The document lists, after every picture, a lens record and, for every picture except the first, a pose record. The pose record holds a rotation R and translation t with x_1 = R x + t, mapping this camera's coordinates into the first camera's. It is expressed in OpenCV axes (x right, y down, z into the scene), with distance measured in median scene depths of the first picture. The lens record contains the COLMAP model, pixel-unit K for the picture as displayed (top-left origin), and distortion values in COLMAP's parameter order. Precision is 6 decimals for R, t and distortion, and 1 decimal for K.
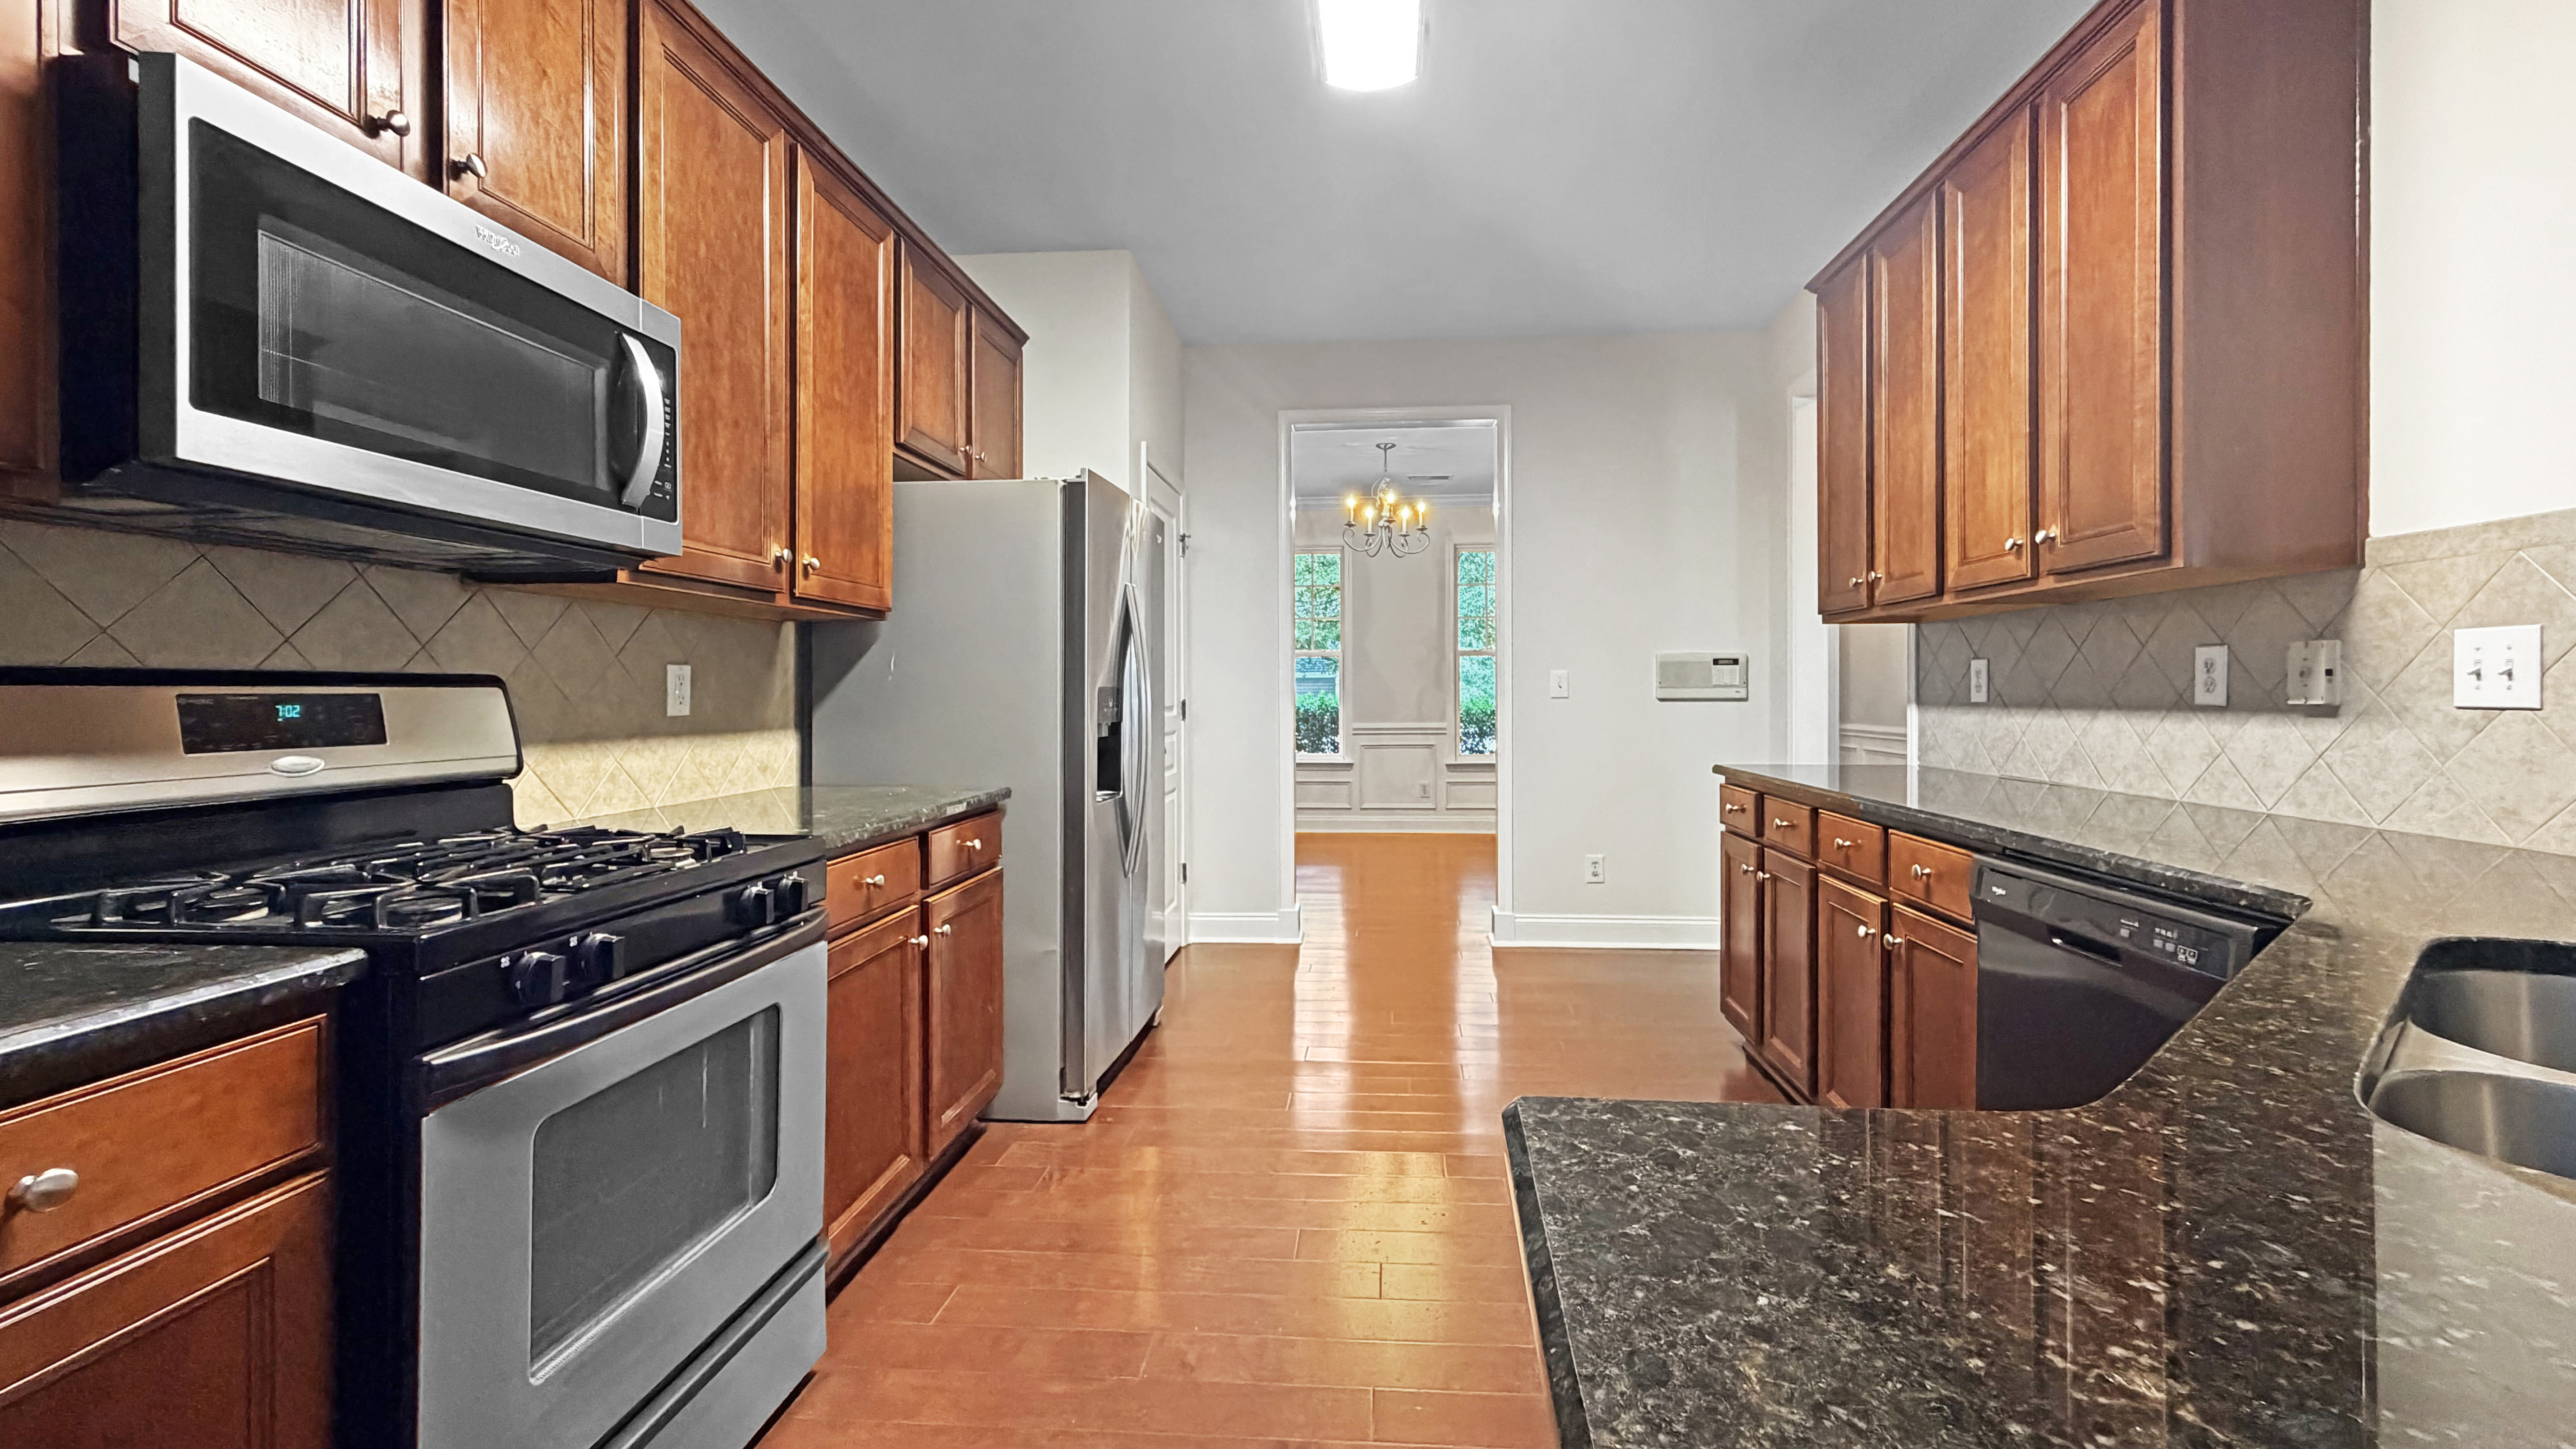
lens RADIAL K [[1097.6, 0, 1291.2], [0, 1097.6, 703.5], [0, 0, 1]] dist [0.023748, 0.000994]
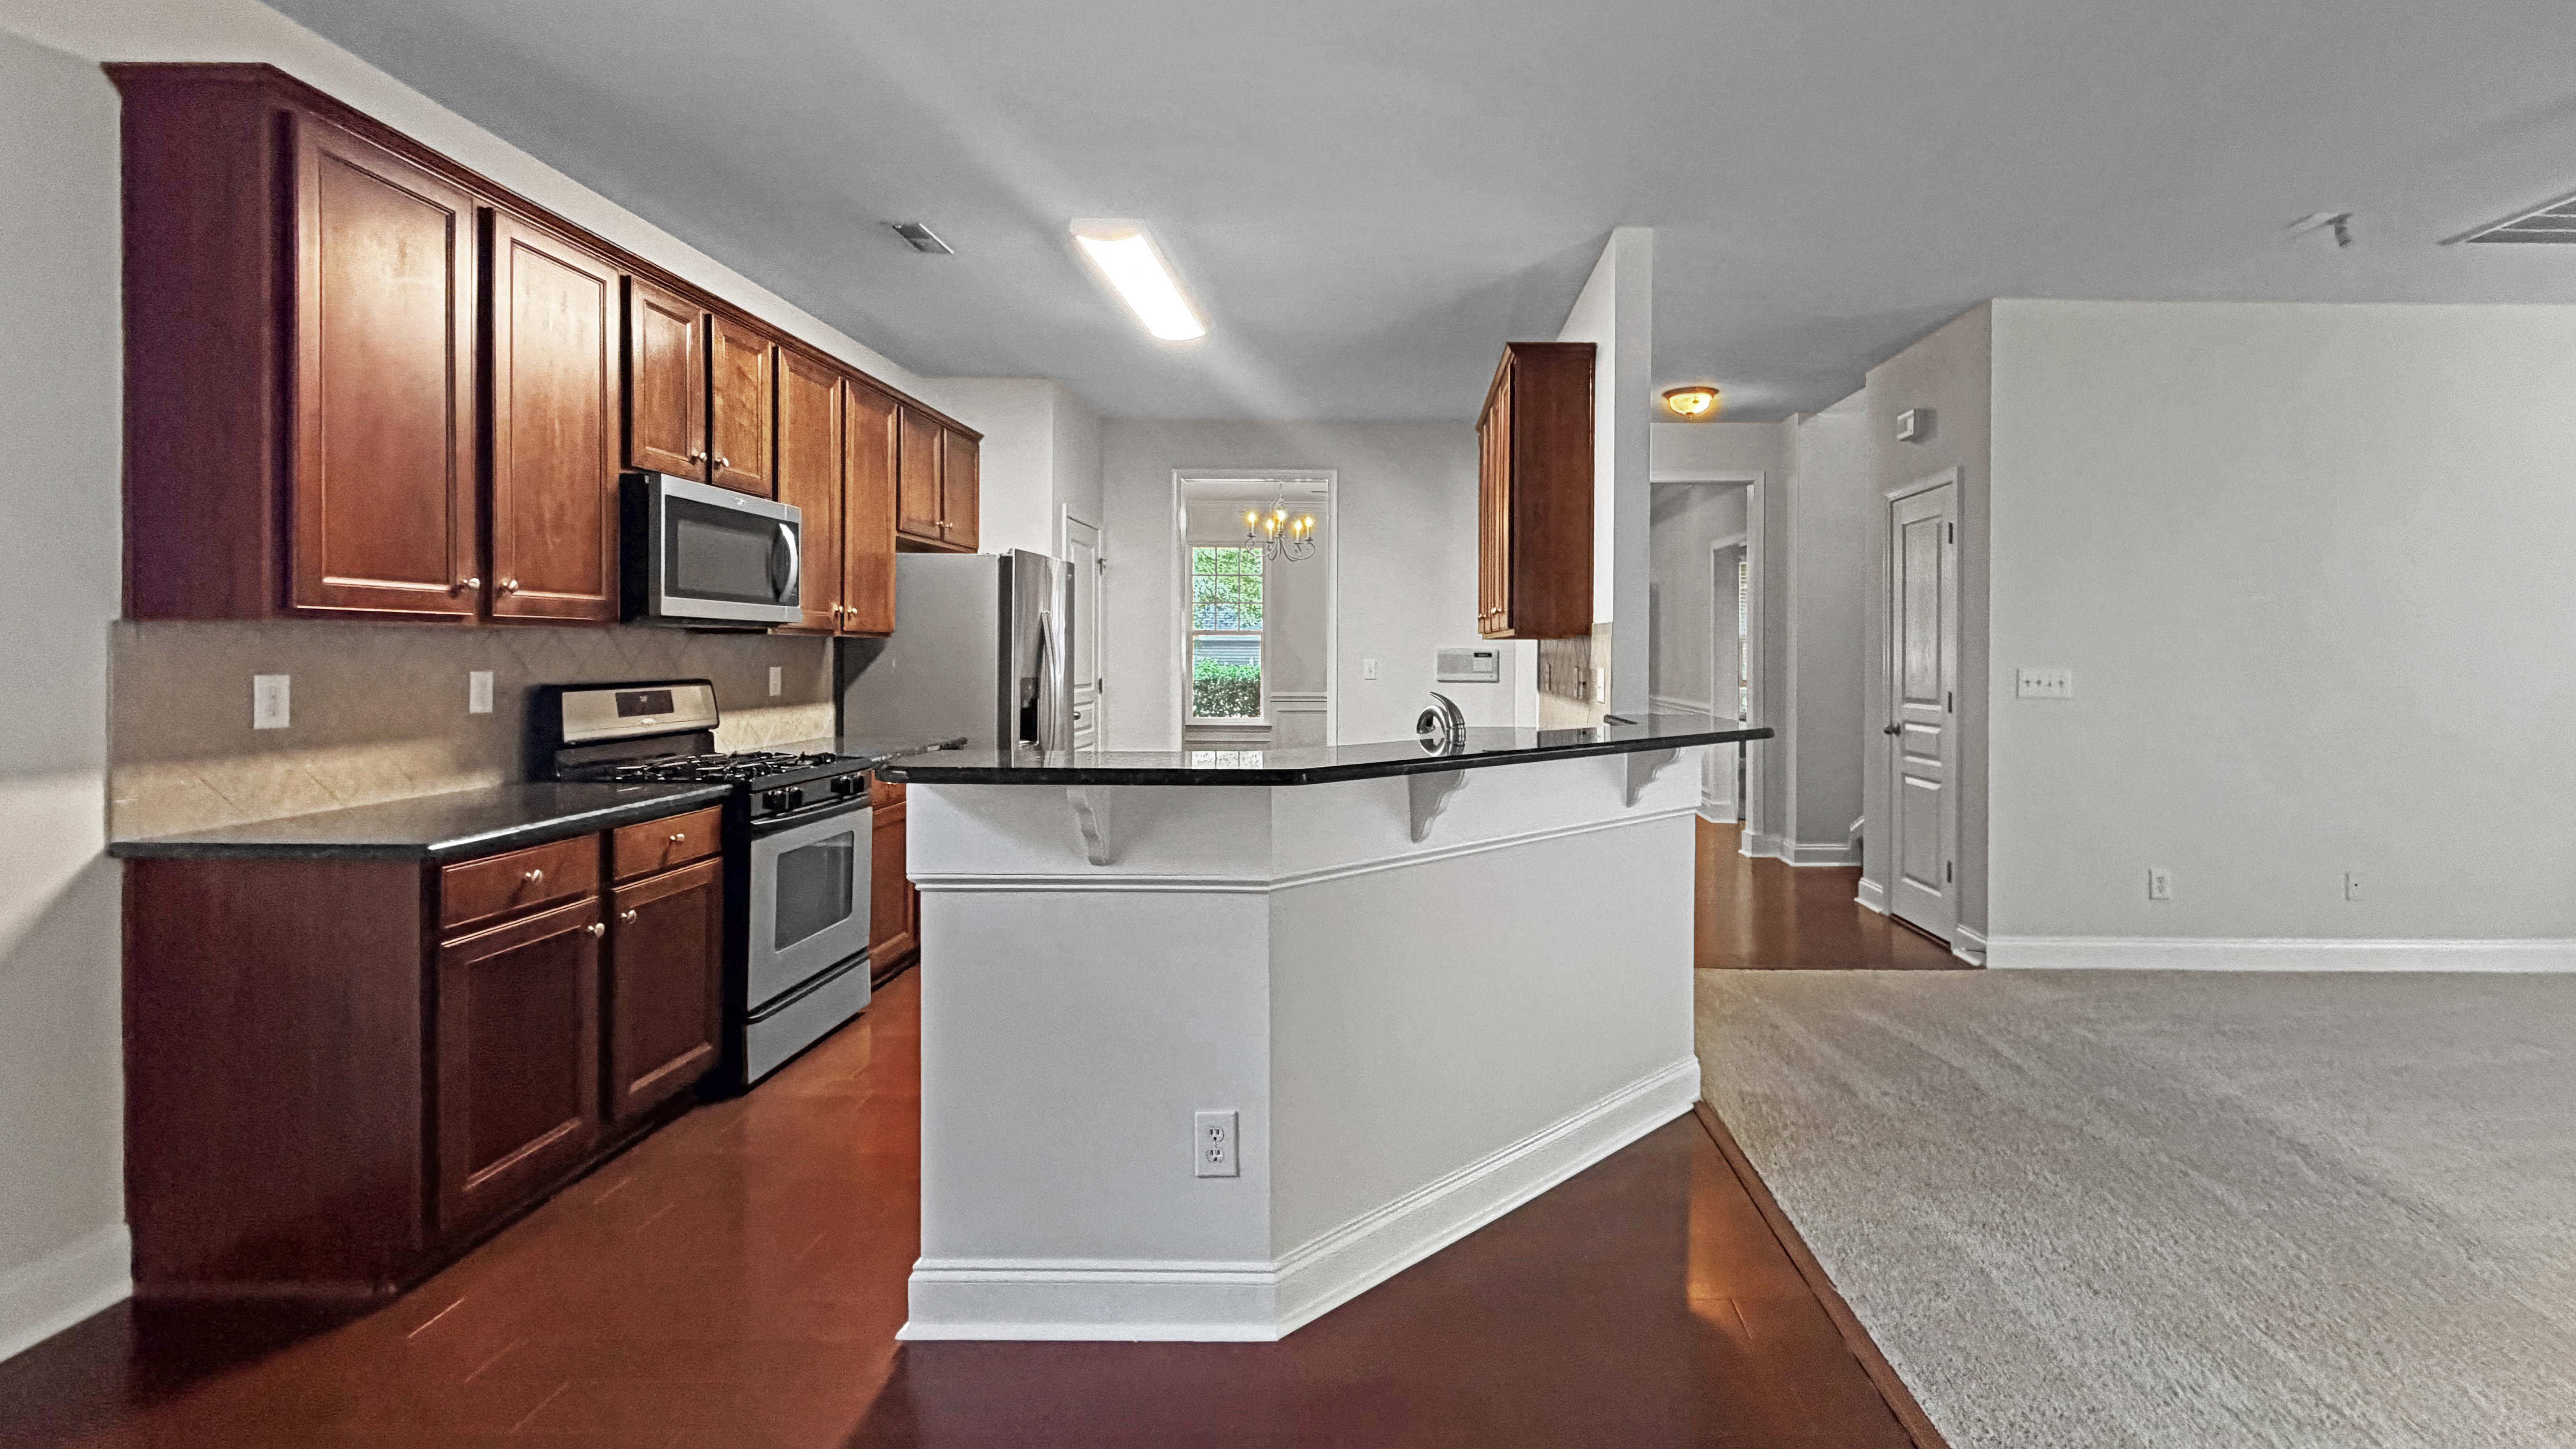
lens RADIAL K [[1097.6, 0, 1343.3], [0, 1097.6, 674.7], [0, 0, 1]] dist [0.023748, 0.000994]
pose [[0.997766, 0.007150, 0.066429, 0.250963], [-0.007637, 0.999946, 0.007075, -0.043660], [-0.066375, -0.007566, 0.997766, -0.869742]]
